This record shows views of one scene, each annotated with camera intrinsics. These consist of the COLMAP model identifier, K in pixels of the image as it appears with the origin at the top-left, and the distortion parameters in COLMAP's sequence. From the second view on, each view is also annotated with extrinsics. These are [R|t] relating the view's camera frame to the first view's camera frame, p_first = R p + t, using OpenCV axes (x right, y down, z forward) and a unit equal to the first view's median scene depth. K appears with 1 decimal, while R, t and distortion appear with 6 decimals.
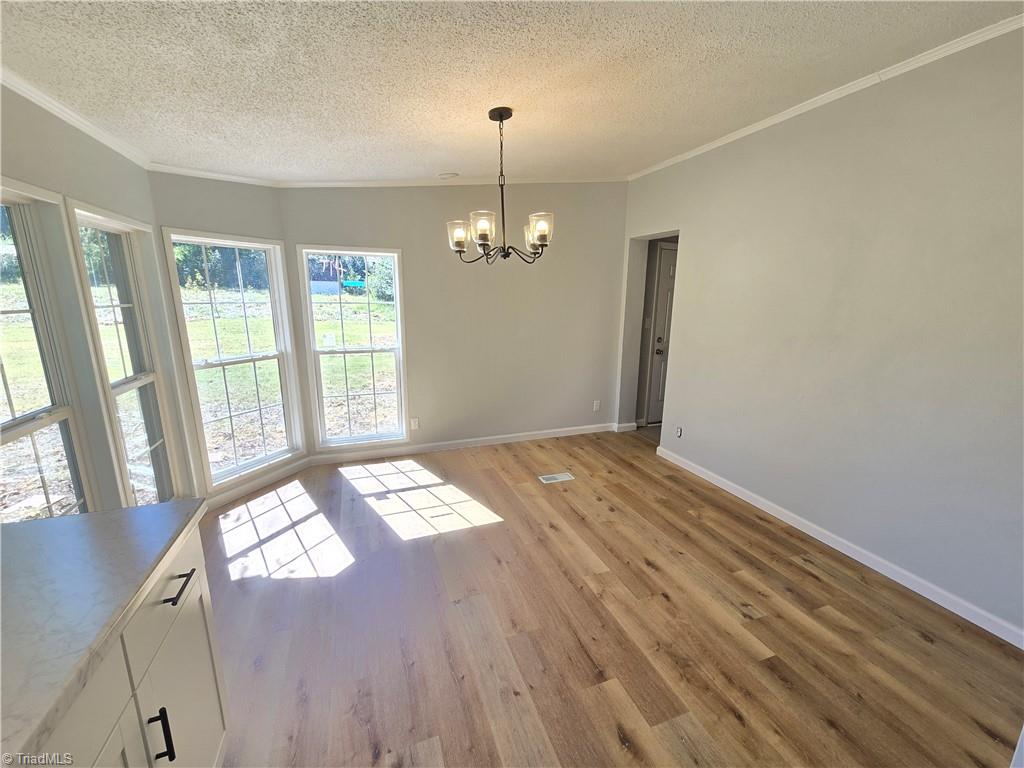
lens RADIAL K [[422.9, 0, 508.9], [0, 422.9, 391.9], [0, 0, 1]] dist [-0.000821, 0.000770]
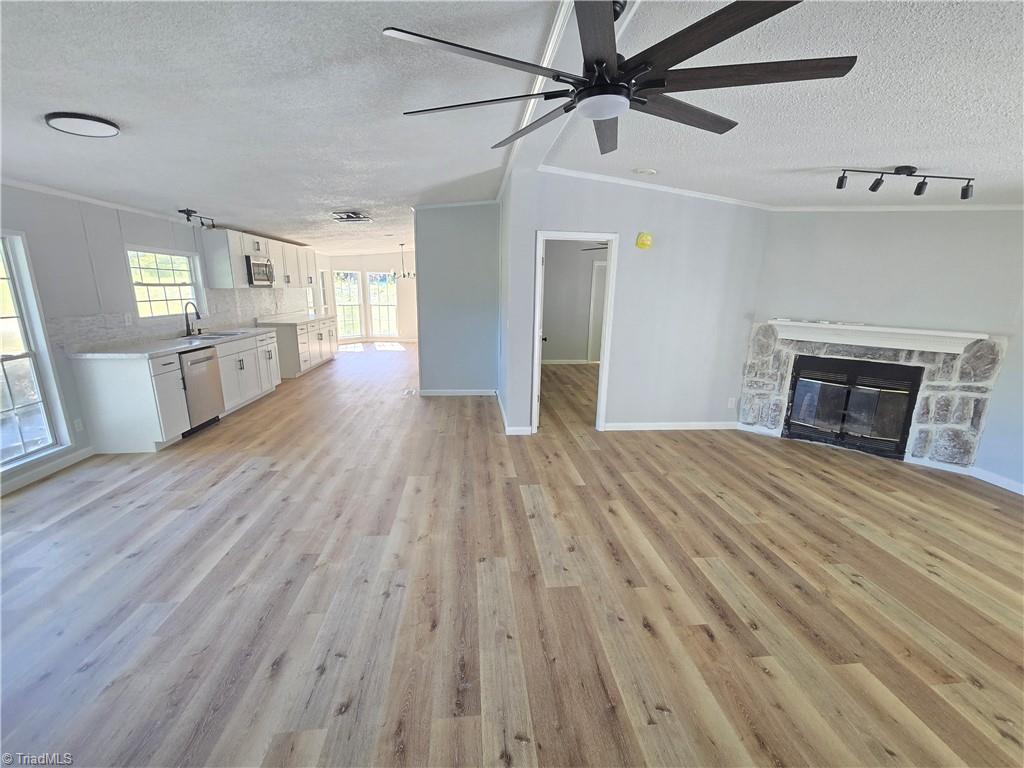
lens RADIAL K [[422.9, 0, 514.1], [0, 422.9, 385.8], [0, 0, 1]] dist [-0.000821, 0.000770]
pose [[0.969677, 0.054101, -0.238329, 1.475028], [-0.050557, 0.998501, 0.020965, 0.419044], [0.239106, -0.008280, 0.970958, -1.949660]]
